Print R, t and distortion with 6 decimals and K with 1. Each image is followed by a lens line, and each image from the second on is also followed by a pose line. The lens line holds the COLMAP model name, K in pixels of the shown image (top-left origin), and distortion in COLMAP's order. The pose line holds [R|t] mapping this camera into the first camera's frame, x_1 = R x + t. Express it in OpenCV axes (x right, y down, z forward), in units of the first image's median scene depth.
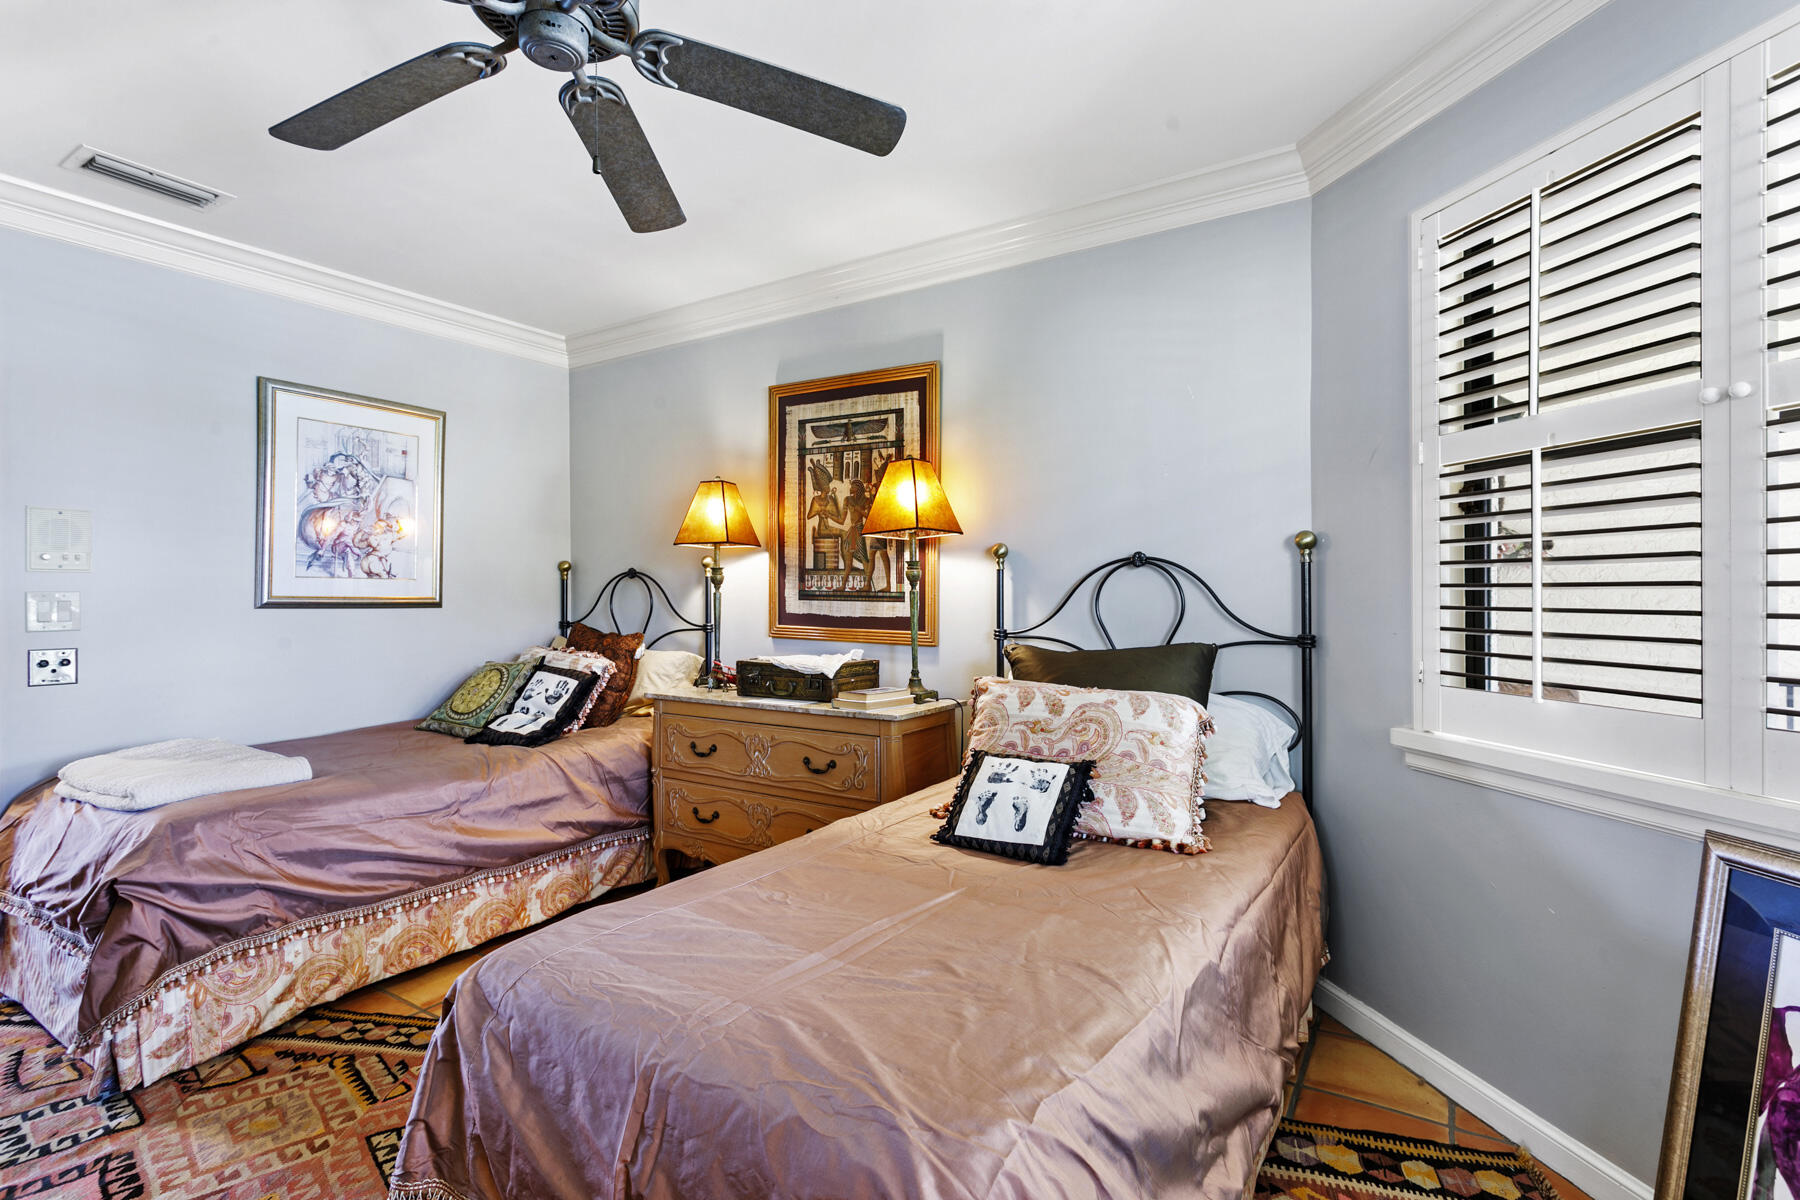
lens RADIAL K [[878.4, 0, 897.3], [0, 878.4, 581.3], [0, 0, 1]] dist [-0.000494, 0.000567]
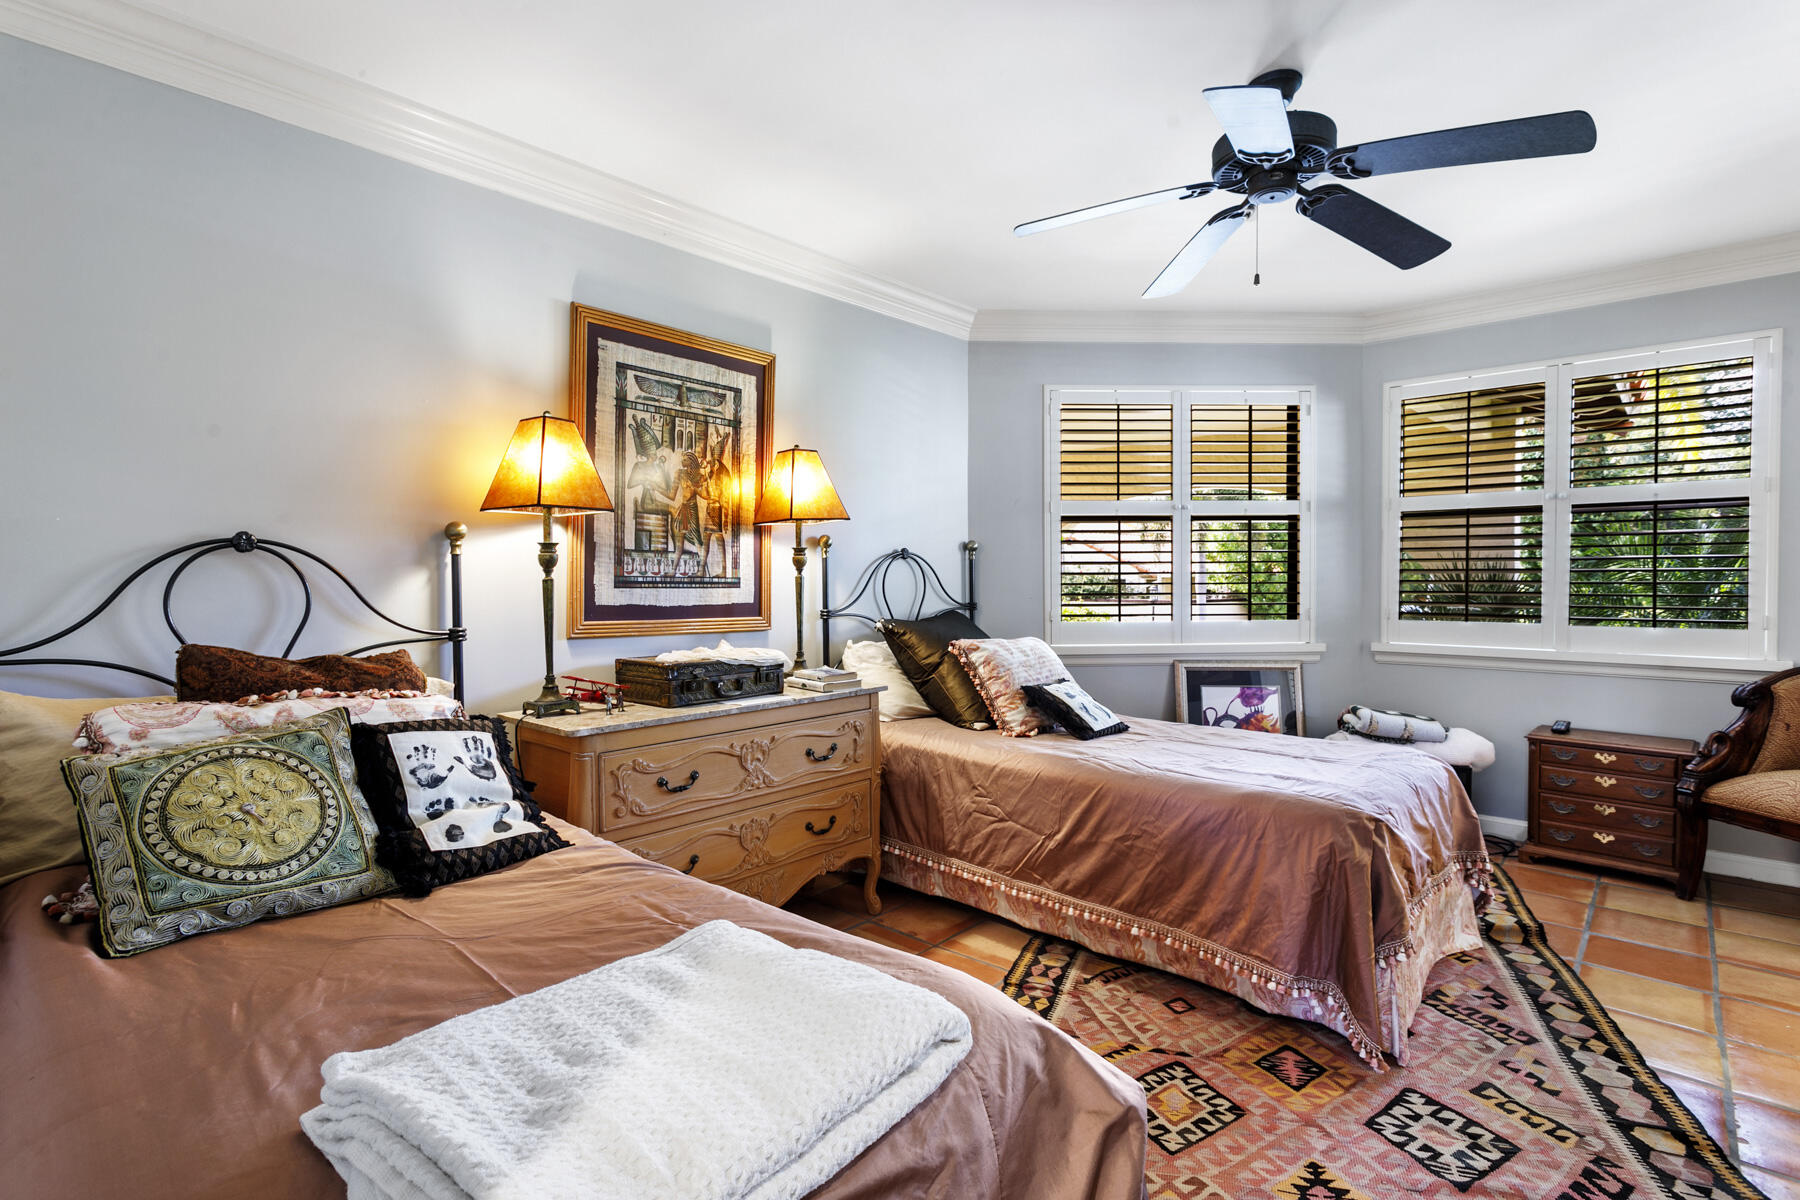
lens RADIAL K [[878.4, 0, 897.3], [0, 878.4, 581.3], [0, 0, 1]] dist [-0.000494, 0.000567]
pose [[0.148097, -0.002177, 0.988971, -0.911740], [-0.003970, 0.999988, 0.002796, 0.012437], [-0.988965, -0.004340, 0.148086, 0.669473]]
